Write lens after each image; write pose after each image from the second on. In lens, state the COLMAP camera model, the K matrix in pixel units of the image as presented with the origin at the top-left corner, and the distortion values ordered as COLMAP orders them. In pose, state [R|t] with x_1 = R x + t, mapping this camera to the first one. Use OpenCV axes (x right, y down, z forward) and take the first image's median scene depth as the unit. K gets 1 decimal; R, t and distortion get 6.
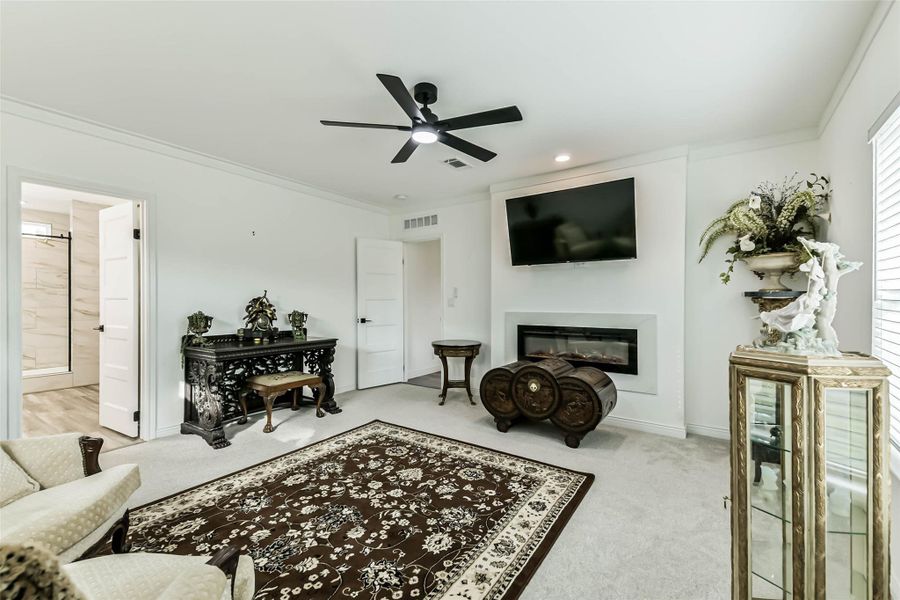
lens RADIAL K [[388.1, 0, 444.3], [0, 388.1, 299.3], [0, 0, 1]] dist [0.043423, -0.001601]
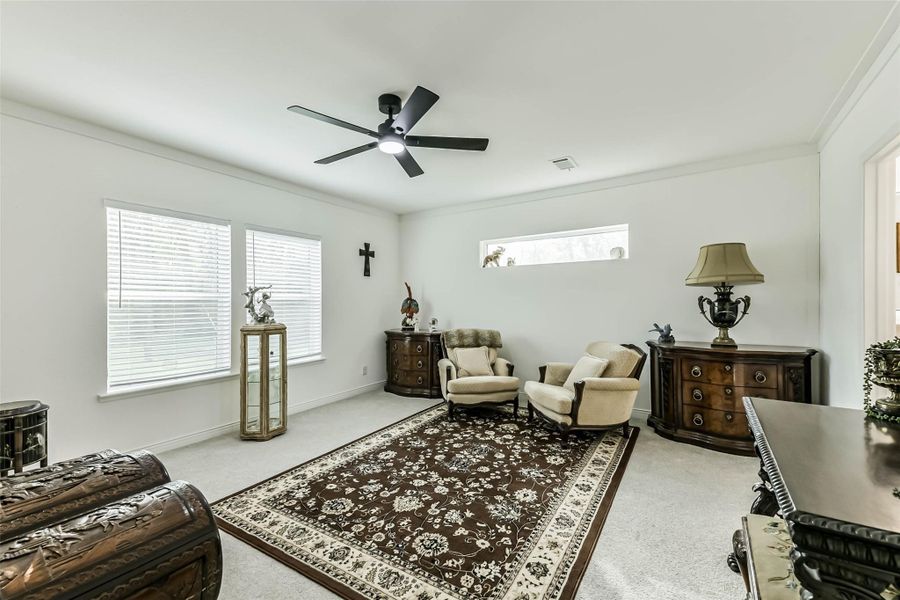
lens RADIAL K [[388.1, 0, 449.6], [0, 388.1, 302.0], [0, 0, 1]] dist [0.043423, -0.001601]
pose [[-0.998642, -0.001897, -0.052058, -0.141311], [-0.002080, 0.999992, 0.003473, -0.017648], [0.052051, 0.003577, -0.998638, 1.976348]]
